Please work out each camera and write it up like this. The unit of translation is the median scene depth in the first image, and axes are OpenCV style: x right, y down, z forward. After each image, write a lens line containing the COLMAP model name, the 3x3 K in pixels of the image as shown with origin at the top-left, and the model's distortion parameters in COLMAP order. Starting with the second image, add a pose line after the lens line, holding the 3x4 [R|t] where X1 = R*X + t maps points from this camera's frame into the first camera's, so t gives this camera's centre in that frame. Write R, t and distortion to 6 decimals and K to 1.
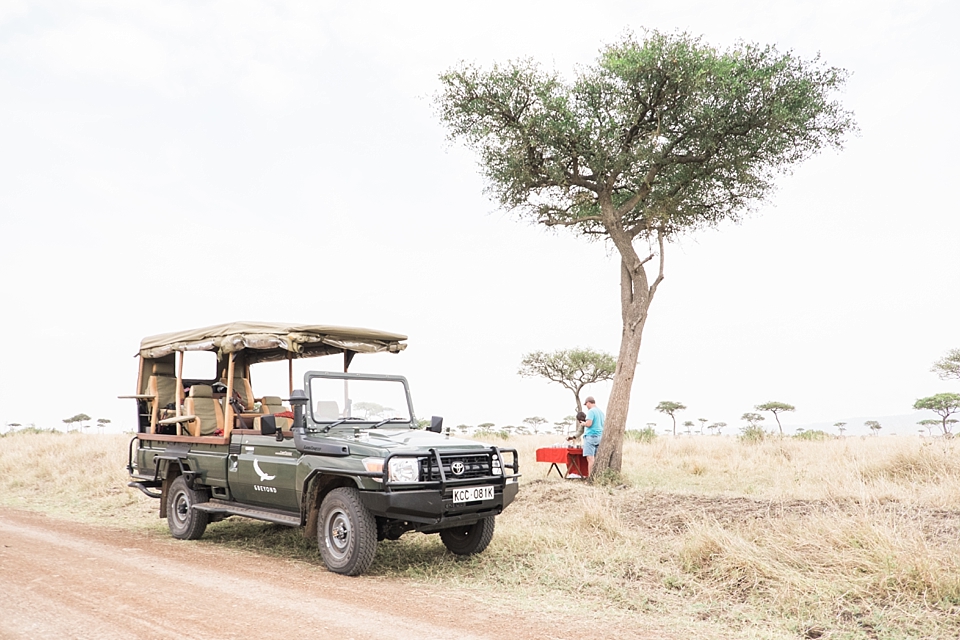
lens RADIAL K [[743.7, 0, 480.0], [0, 743.7, 320.0], [0, 0, 1]] dist [-0.045598, 0.058201]
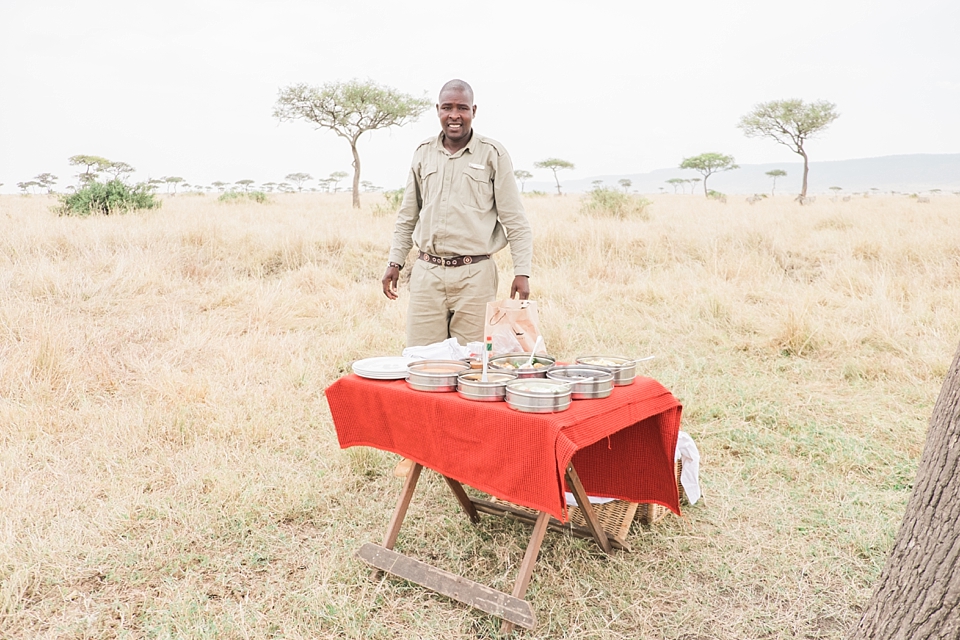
lens RADIAL K [[743.7, 0, 480.0], [0, 743.7, 320.0], [0, 0, 1]] dist [-0.045598, 0.058201]
pose [[0.952534, -0.054178, 0.299574, 0.014090], [-0.044392, 0.948800, 0.312744, 0.025246], [-0.301179, -0.311198, 0.901358, 0.198230]]
